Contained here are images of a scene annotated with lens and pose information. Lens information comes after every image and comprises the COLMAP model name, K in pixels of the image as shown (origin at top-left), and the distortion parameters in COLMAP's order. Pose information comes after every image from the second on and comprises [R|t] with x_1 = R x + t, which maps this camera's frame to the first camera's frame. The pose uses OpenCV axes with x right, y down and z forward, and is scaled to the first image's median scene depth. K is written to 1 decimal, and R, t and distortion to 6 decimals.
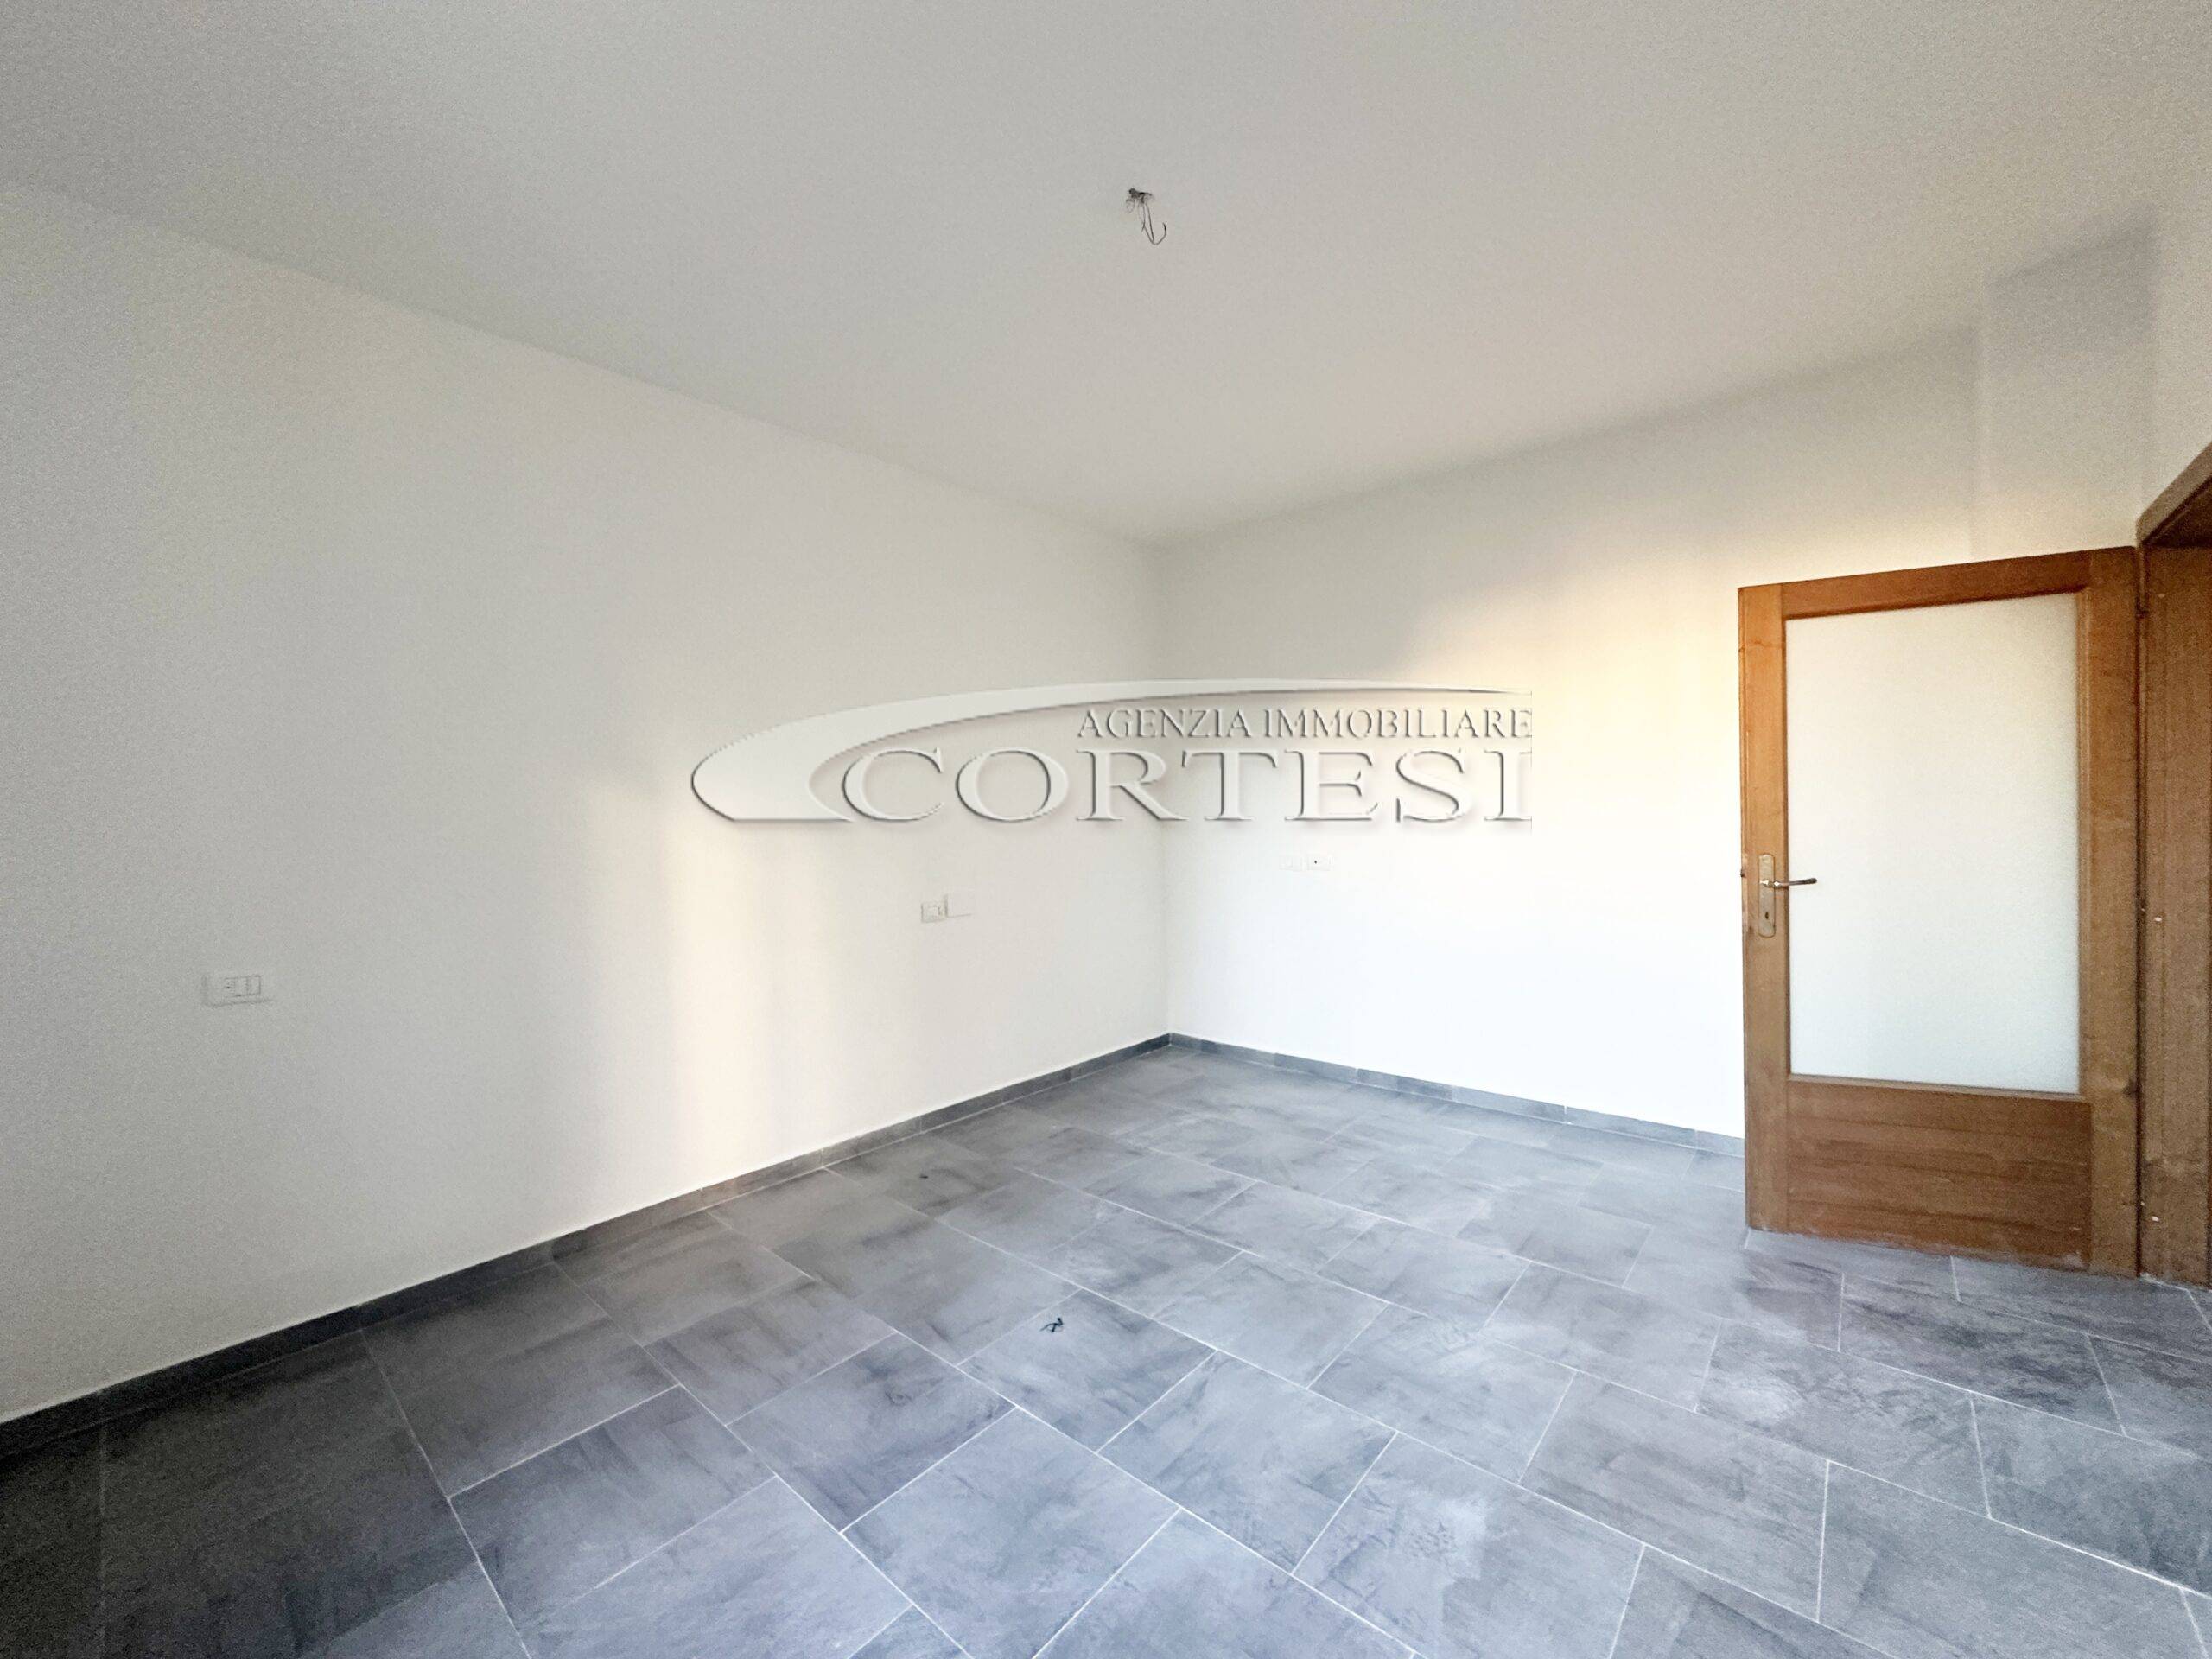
lens RADIAL K [[881.4, 0, 1100.2], [0, 881.4, 831.4], [0, 0, 1]] dist [-0.008338, 0.001592]
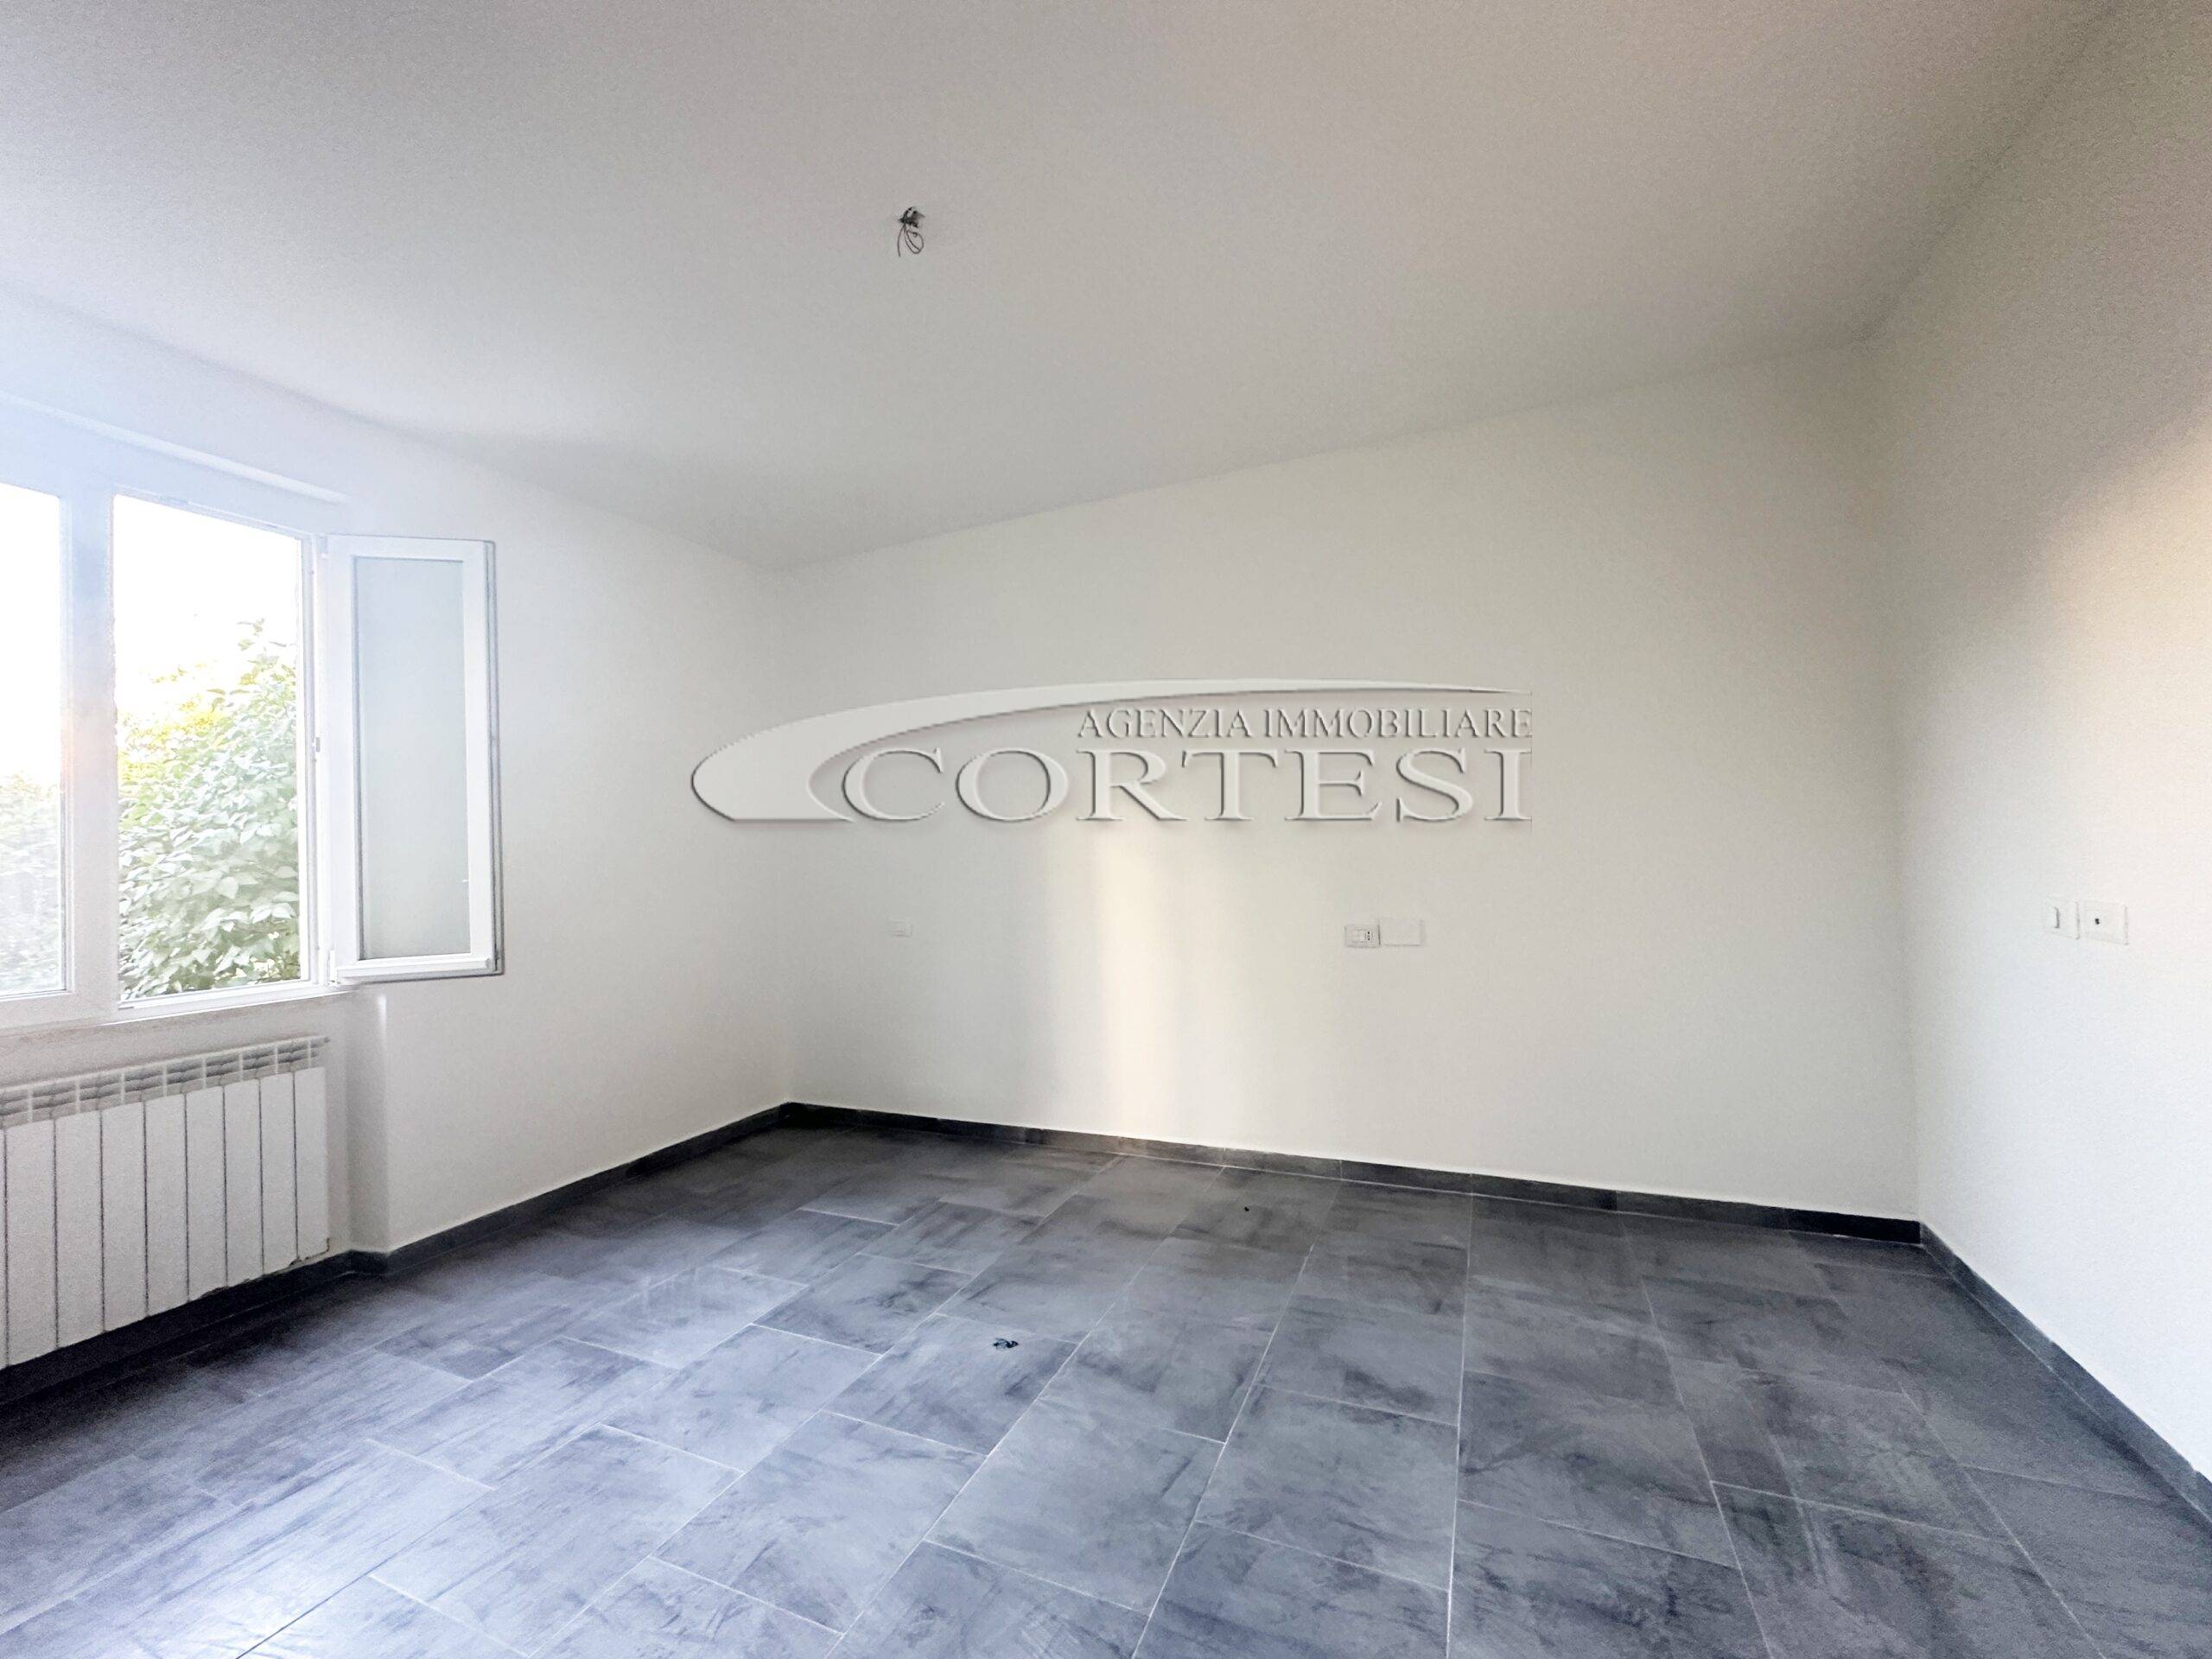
lens RADIAL K [[881.4, 0, 1115.0], [0, 881.4, 834.9], [0, 0, 1]] dist [-0.008338, 0.001592]
pose [[0.311484, -0.003628, -0.950244, 0.790639], [0.003247, 0.999991, -0.002754, -0.012029], [0.950246, -0.002228, 0.311493, 0.679914]]
